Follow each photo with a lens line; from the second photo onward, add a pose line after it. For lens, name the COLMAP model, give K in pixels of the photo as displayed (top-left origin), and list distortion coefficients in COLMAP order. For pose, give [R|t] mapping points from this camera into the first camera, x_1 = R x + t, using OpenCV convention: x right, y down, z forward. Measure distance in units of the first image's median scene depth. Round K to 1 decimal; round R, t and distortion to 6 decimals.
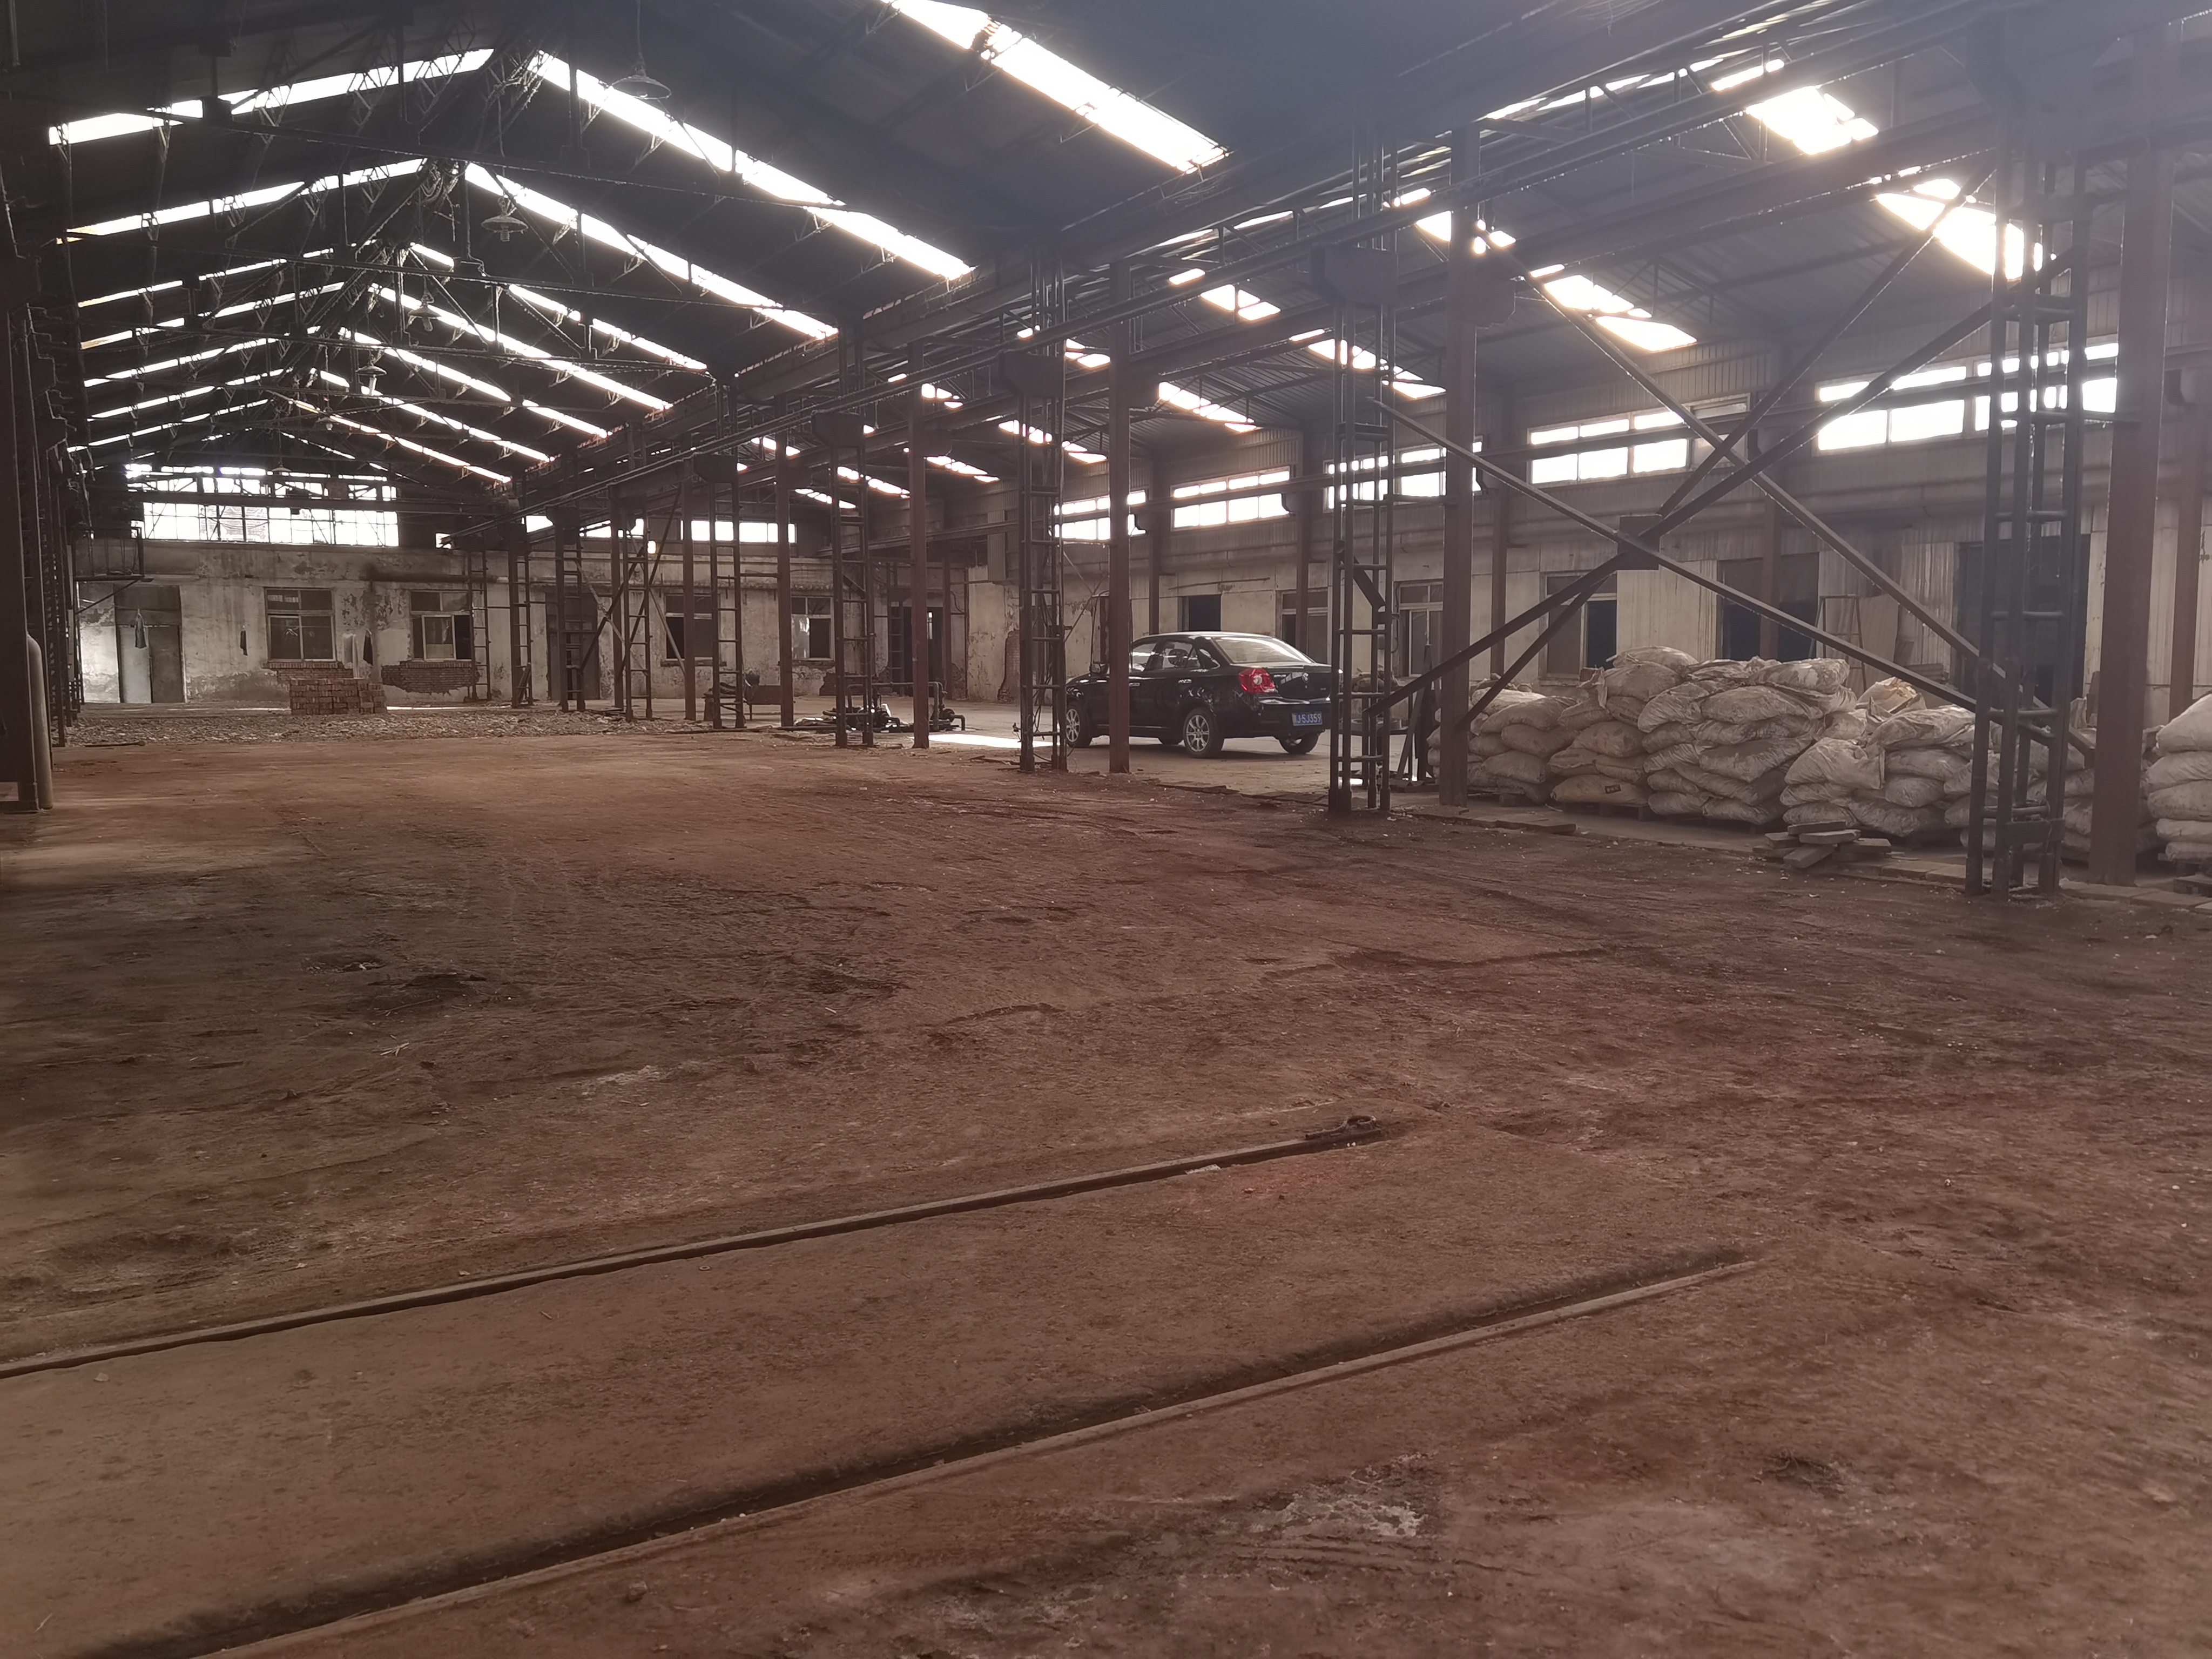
lens RADIAL K [[1747.7, 0, 1097.2], [0, 1747.7, 841.2], [0, 0, 1]] dist [0.003373, 0.021883]
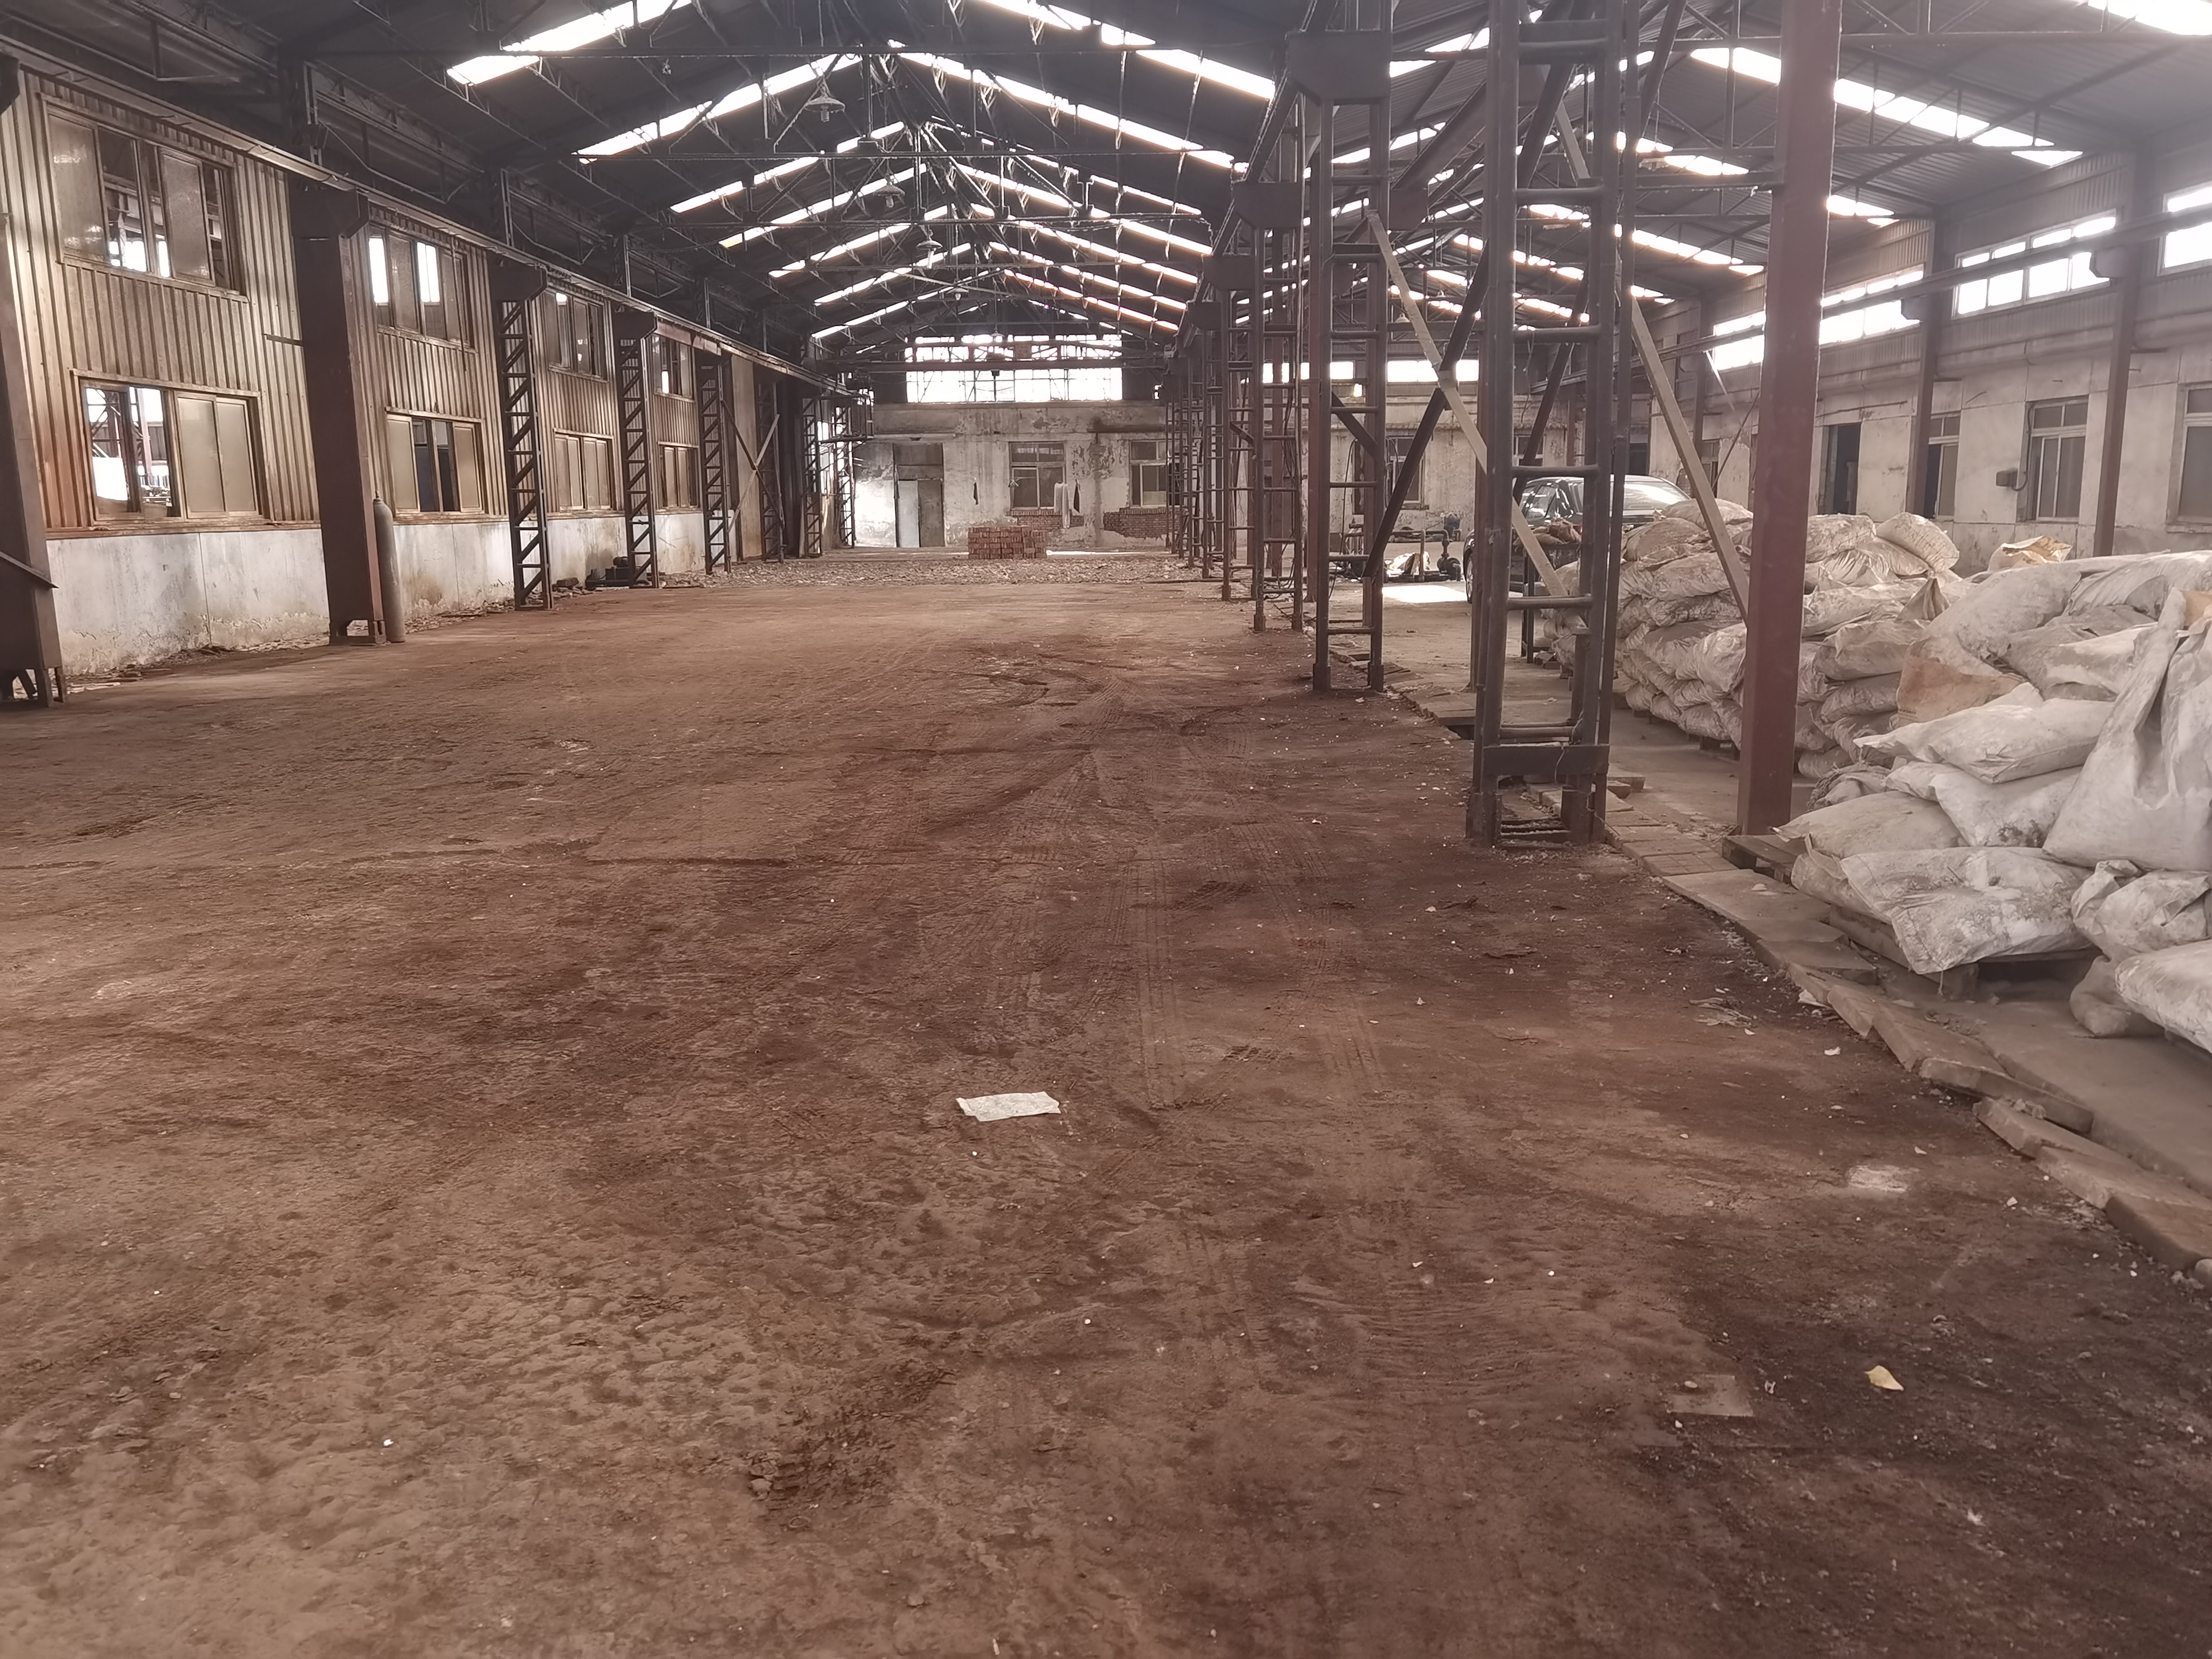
lens RADIAL K [[1747.7, 0, 1108.5], [0, 1747.7, 823.2], [0, 0, 1]] dist [0.003373, 0.021883]
pose [[0.865935, 0.080889, -0.493573, 0.152835], [-0.040490, 0.994934, 0.092018, -0.008306], [0.498515, -0.059697, 0.864823, 0.052241]]
